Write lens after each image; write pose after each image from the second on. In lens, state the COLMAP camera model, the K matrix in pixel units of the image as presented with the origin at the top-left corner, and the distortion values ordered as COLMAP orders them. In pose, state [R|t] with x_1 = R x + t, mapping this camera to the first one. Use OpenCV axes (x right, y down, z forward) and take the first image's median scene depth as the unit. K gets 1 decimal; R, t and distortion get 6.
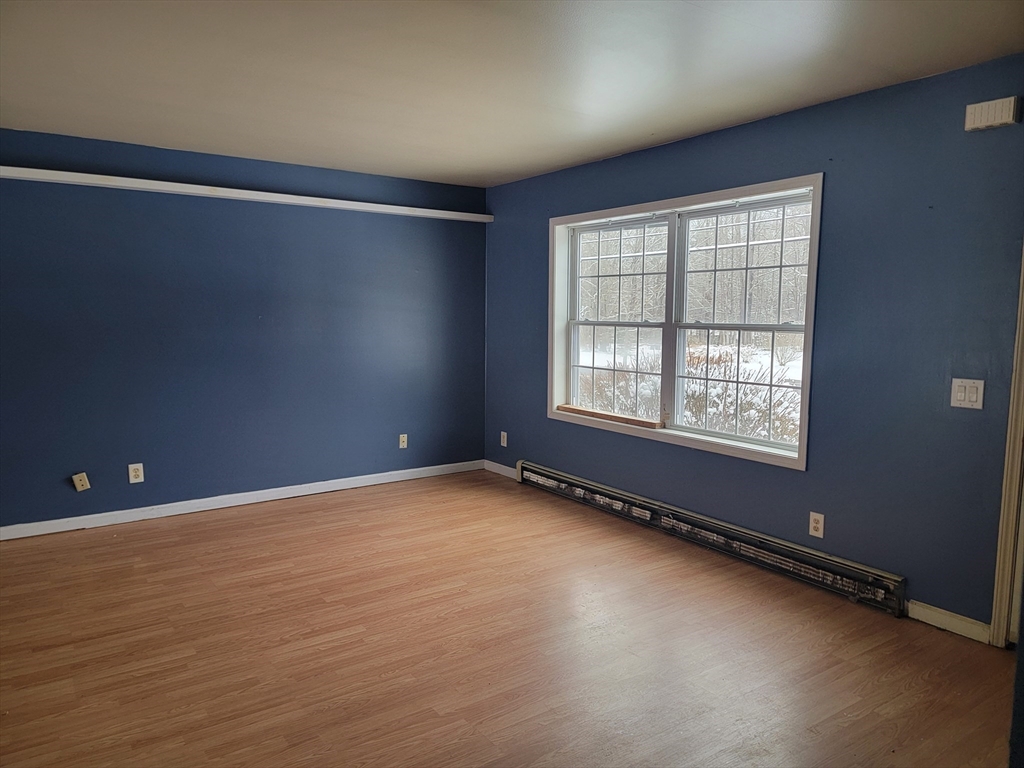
lens RADIAL K [[711.9, 0, 511.1], [0, 711.9, 385.5], [0, 0, 1]] dist [0.080455, -0.056329]
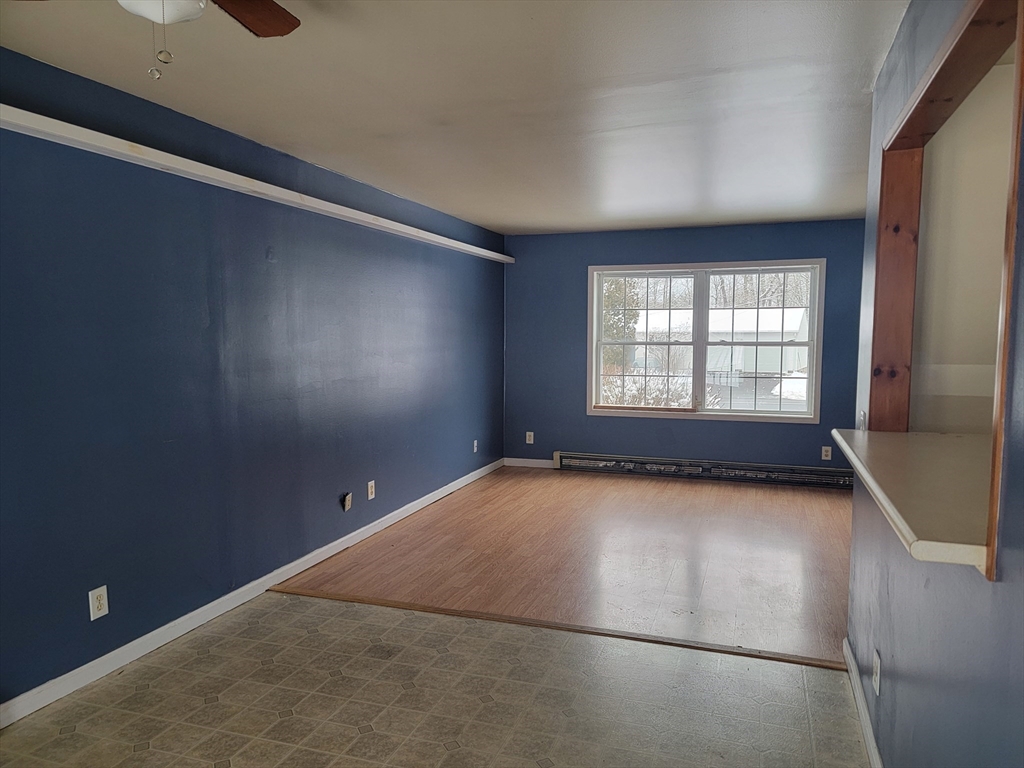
lens RADIAL K [[711.9, 0, 521.1], [0, 711.9, 384.1], [0, 0, 1]] dist [0.080455, -0.056329]
pose [[0.796851, -0.049281, 0.602162, -1.016860], [0.068771, 0.997589, -0.009364, -0.009751], [-0.600249, 0.048873, 0.798319, 0.019468]]
